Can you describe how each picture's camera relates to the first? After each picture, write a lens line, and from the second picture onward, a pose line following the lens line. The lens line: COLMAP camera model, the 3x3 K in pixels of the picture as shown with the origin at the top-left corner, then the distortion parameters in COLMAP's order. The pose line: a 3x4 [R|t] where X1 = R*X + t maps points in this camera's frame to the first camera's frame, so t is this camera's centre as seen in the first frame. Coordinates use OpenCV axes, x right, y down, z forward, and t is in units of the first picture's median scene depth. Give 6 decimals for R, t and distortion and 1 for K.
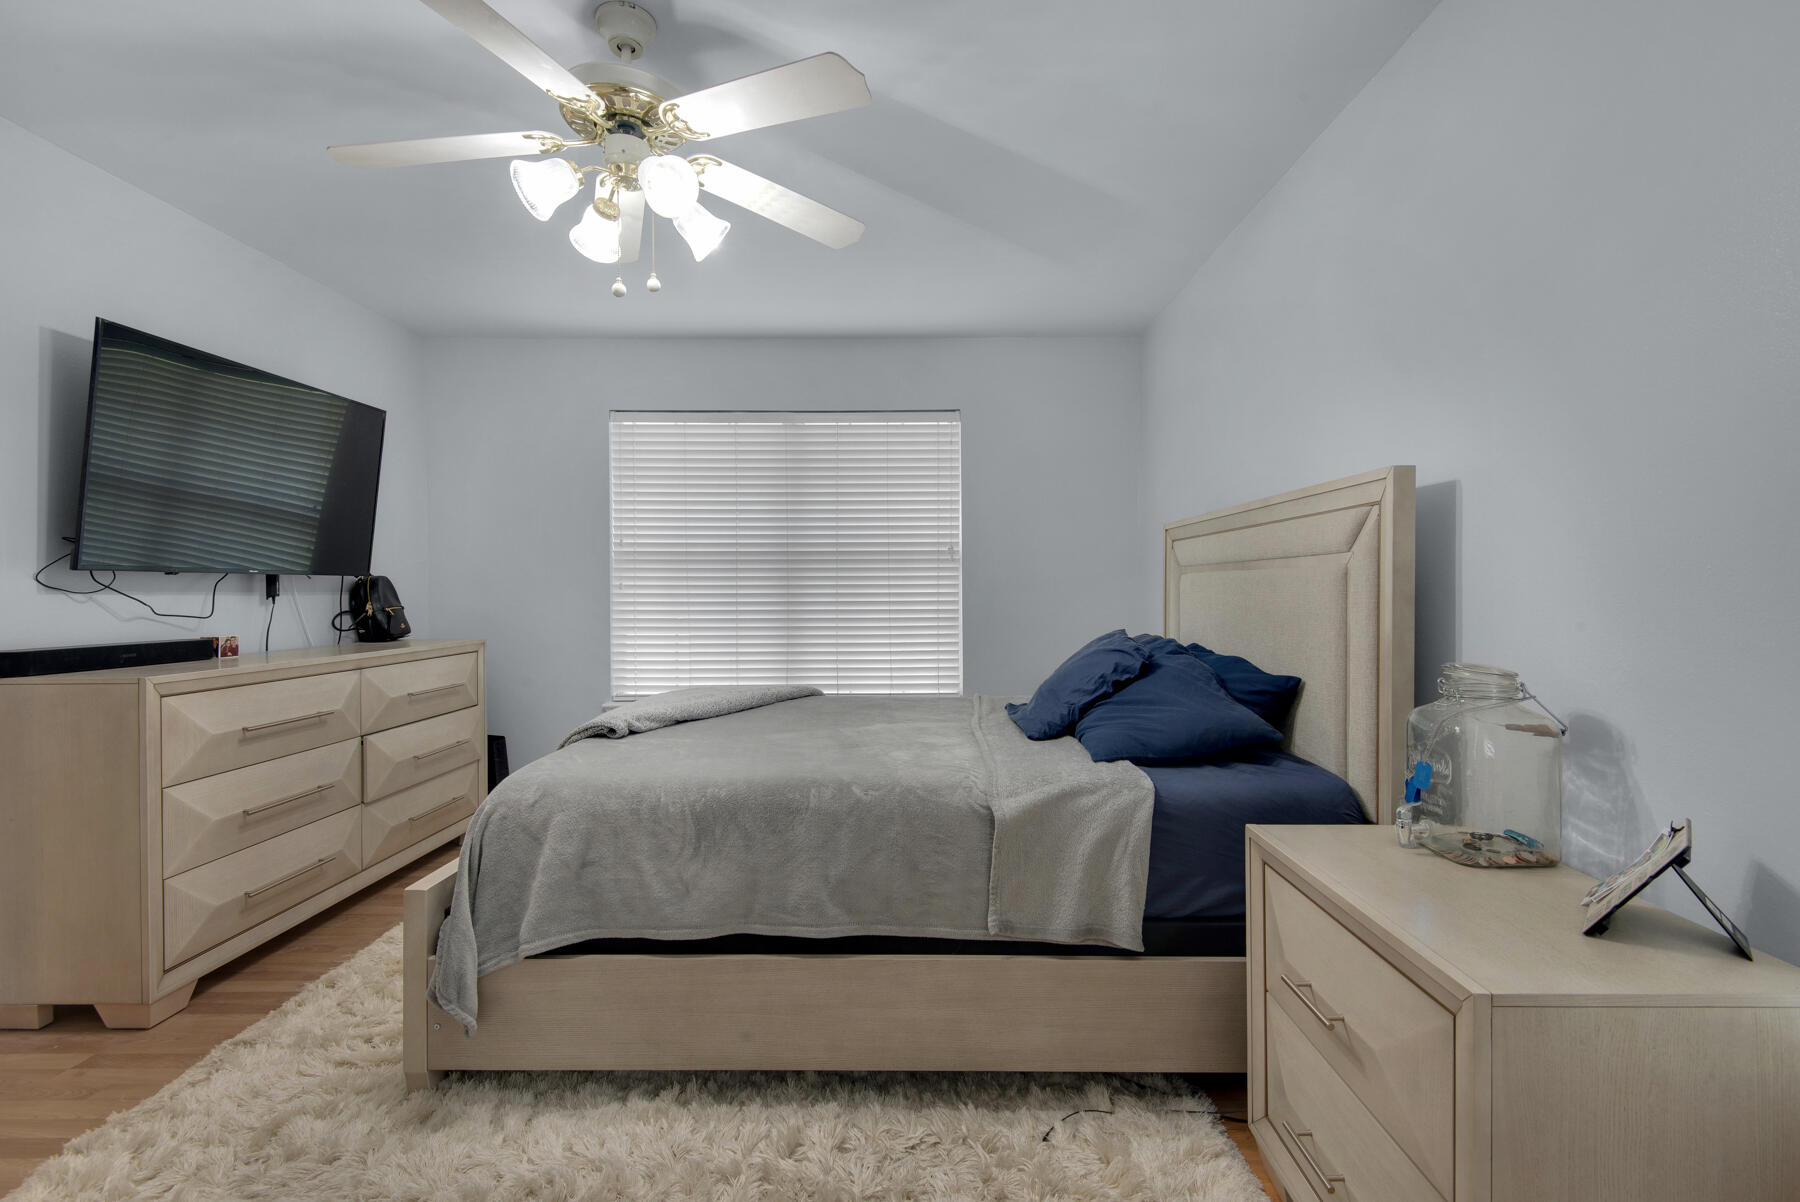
lens RADIAL K [[819.2, 0, 916.0], [0, 819.2, 598.3], [0, 0, 1]] dist [0.011956, -0.010586]
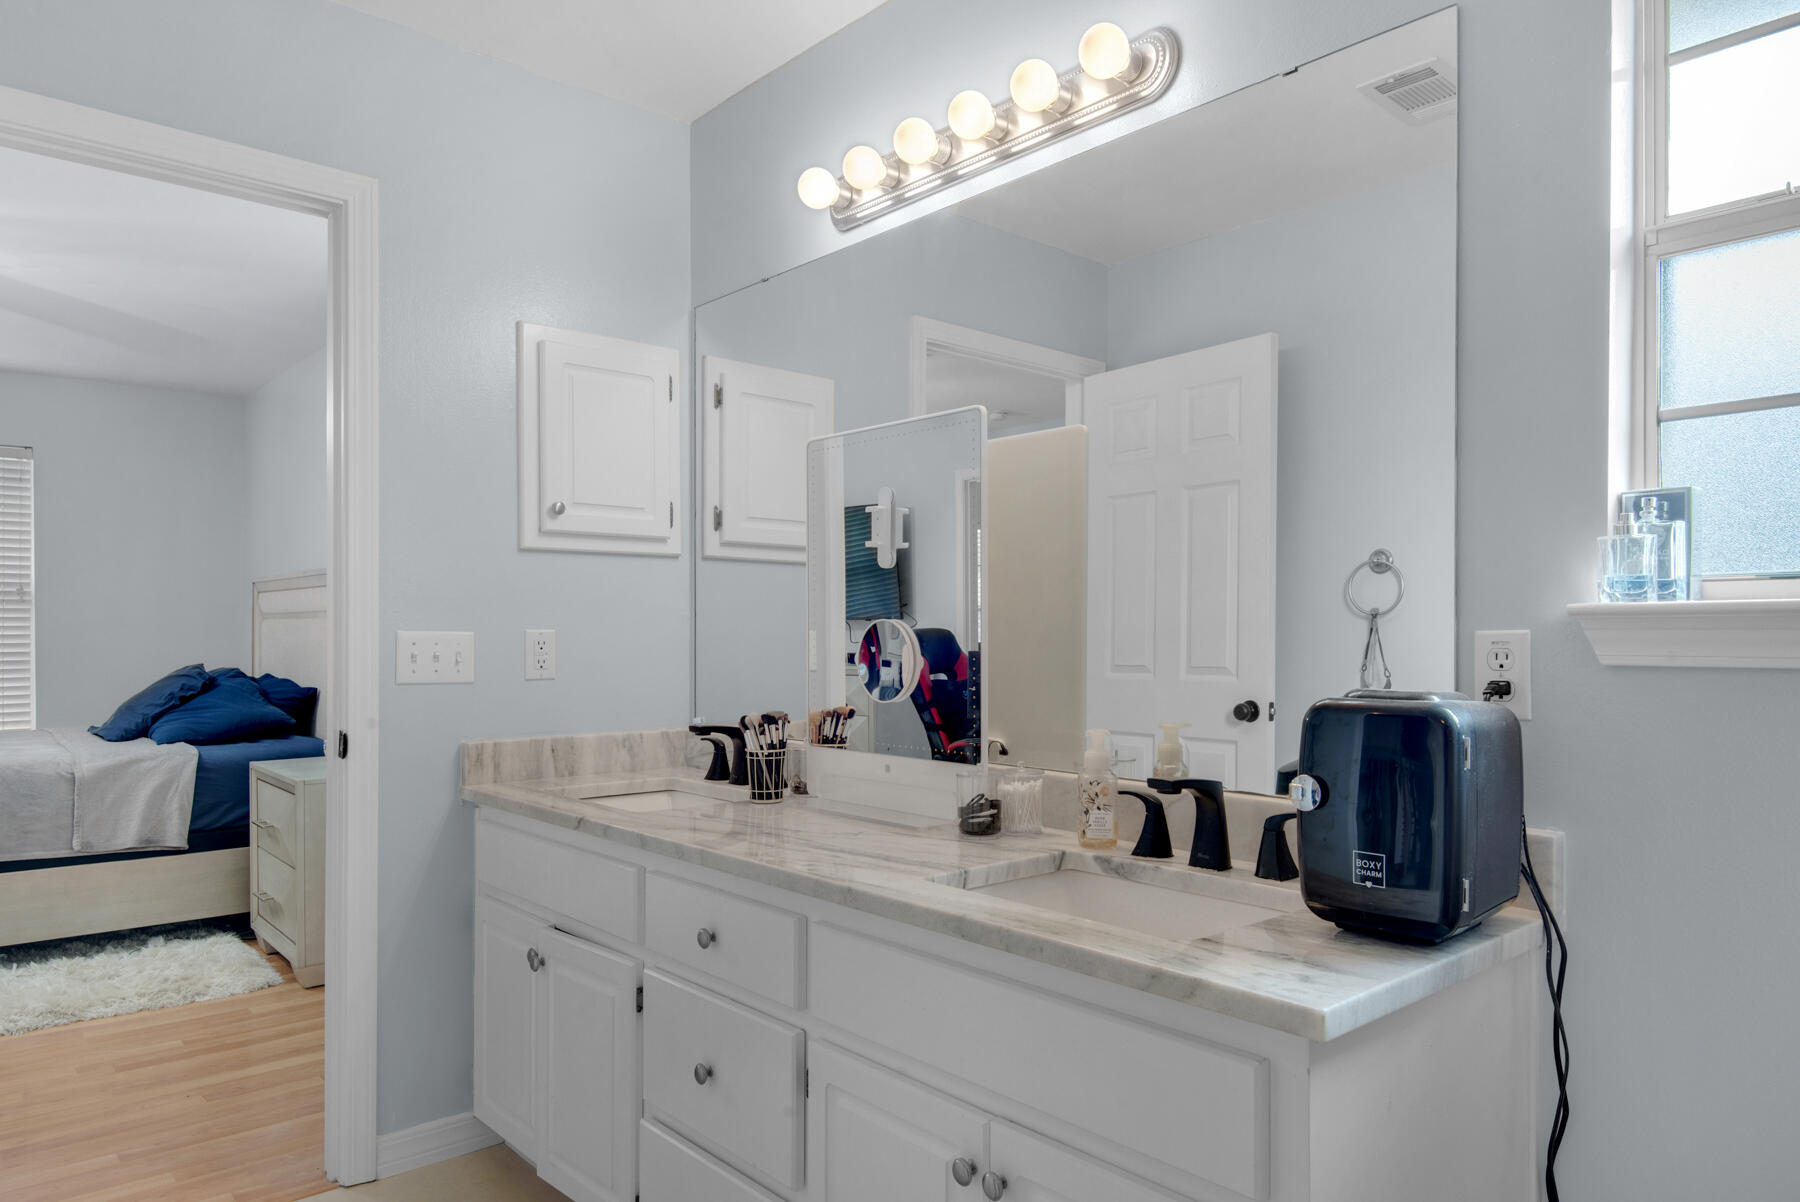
lens RADIAL K [[1159.7, 0, 899.7], [0, 1159.7, 639.2], [0, 0, 1]] dist [-0.001993, -0.001157]
pose [[0.753519, 0.003856, 0.657415, -0.161294], [0.002526, 0.999958, -0.008760, 0.027173], [-0.657421, 0.008261, 0.753478, -1.549302]]
